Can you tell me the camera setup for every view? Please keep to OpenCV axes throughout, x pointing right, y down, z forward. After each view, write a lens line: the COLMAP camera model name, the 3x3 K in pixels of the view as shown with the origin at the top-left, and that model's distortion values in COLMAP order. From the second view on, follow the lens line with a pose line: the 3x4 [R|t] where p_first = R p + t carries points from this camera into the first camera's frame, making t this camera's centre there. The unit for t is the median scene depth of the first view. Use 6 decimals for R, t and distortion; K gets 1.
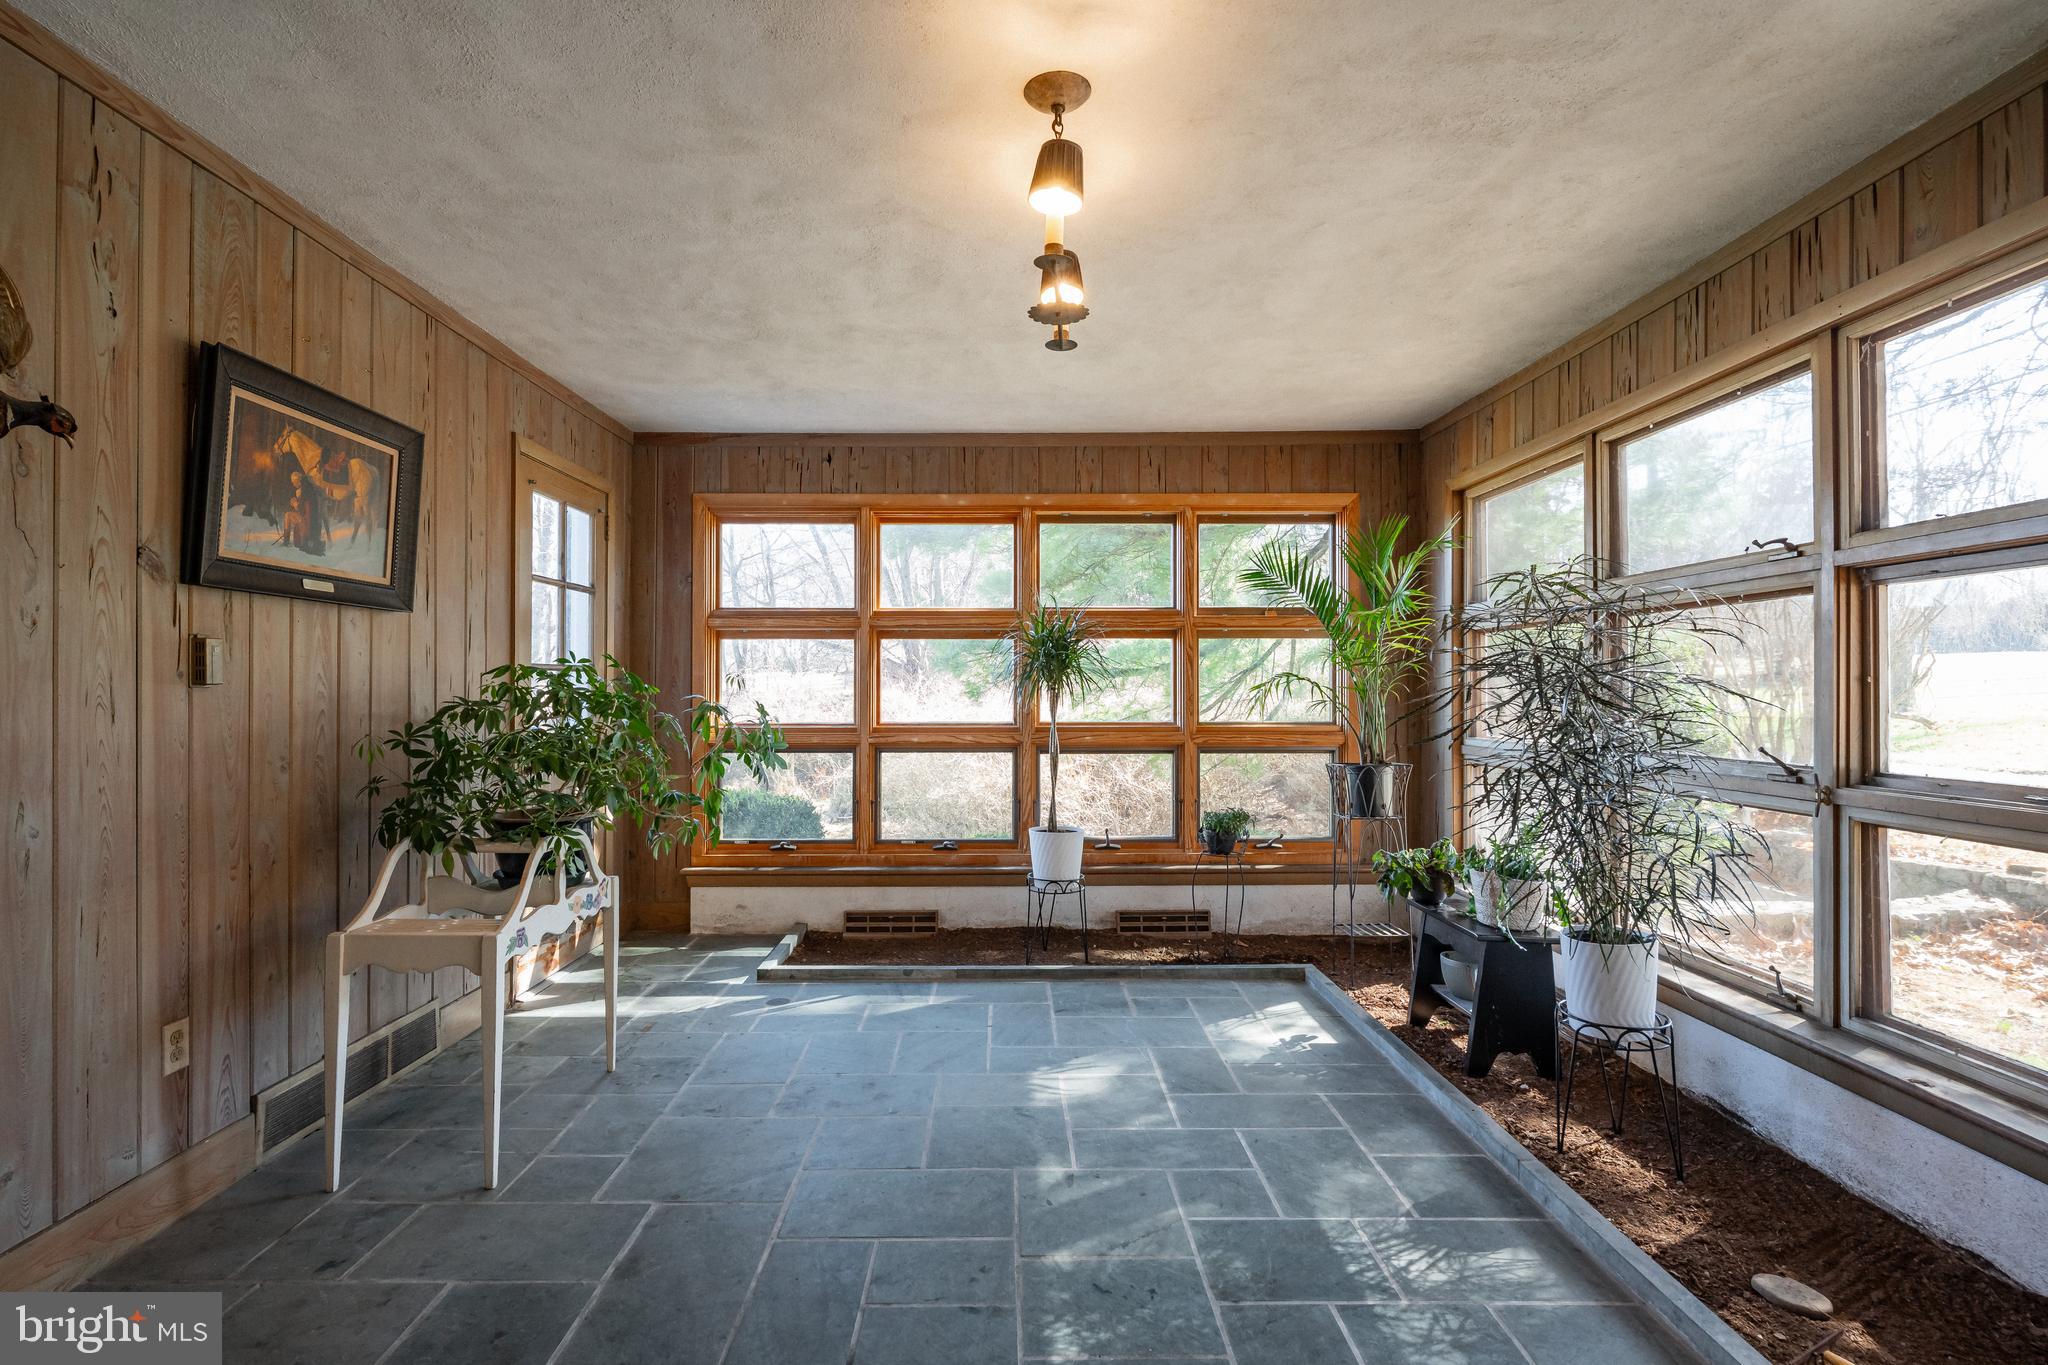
lens RADIAL K [[968.0, 0, 1007.5], [0, 968.0, 679.9], [0, 0, 1]] dist [-0.000197, 0.000549]
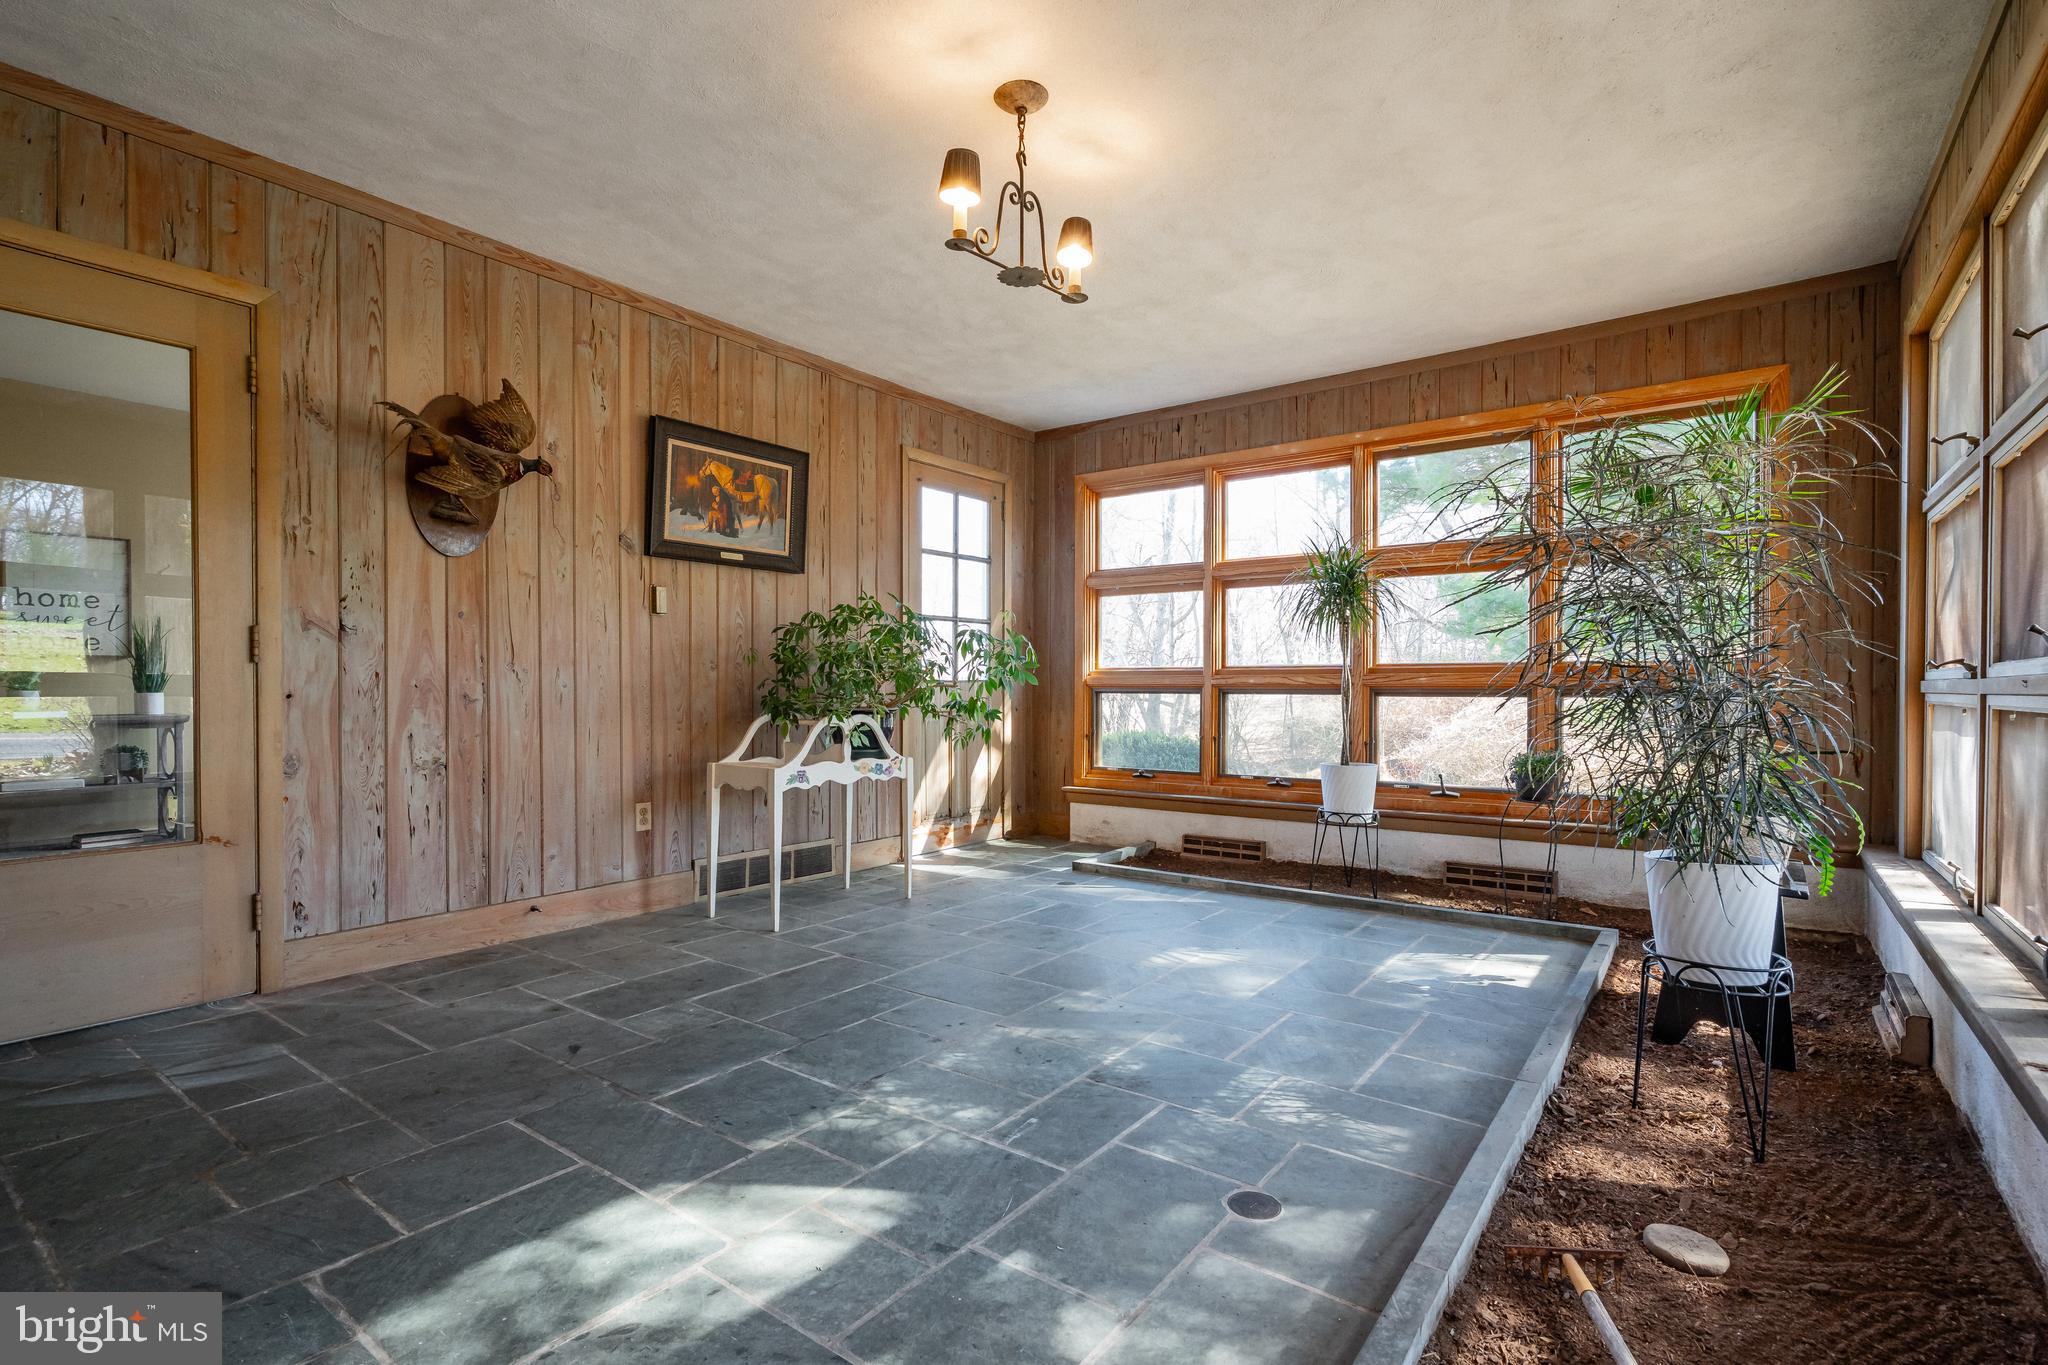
lens RADIAL K [[968.0, 0, 1025.3], [0, 968.0, 693.1], [0, 0, 1]] dist [-0.000197, 0.000549]
pose [[0.799852, 0.004268, -0.600182, 0.487168], [0.005277, 0.999886, 0.014142, 0.083102], [0.600173, -0.014478, 0.799739, 0.002806]]
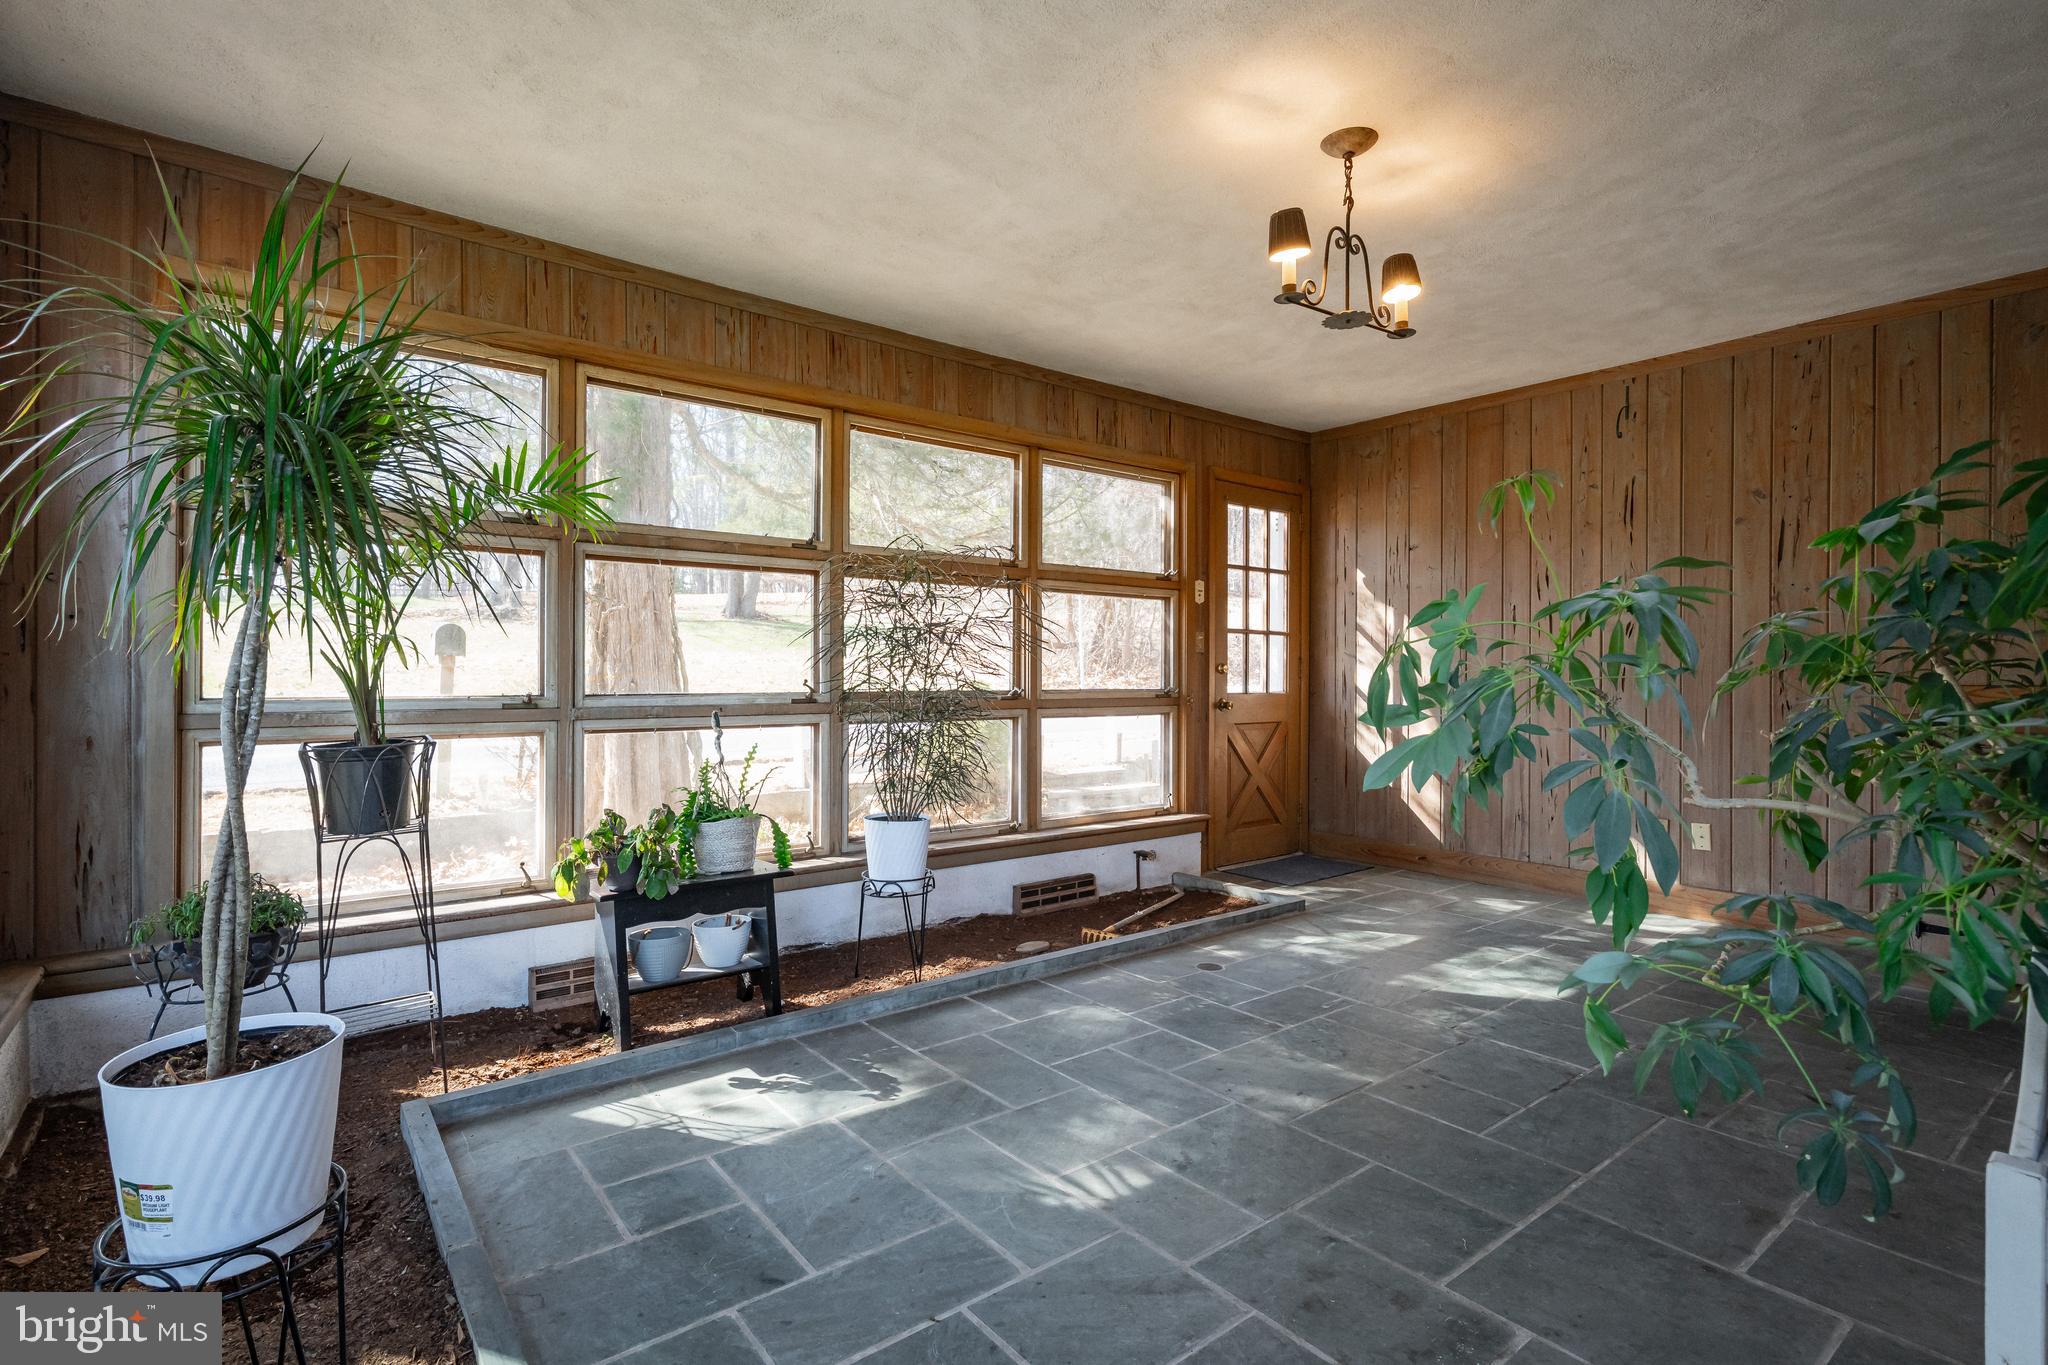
lens RADIAL K [[968.0, 0, 1022.1], [0, 968.0, 686.2], [0, 0, 1]] dist [-0.000197, 0.000549]
pose [[-0.613819, -0.009370, 0.789392, -0.404172], [-0.010350, 0.999939, 0.003821, 0.056551], [-0.789379, -0.005825, -0.613878, 1.260578]]
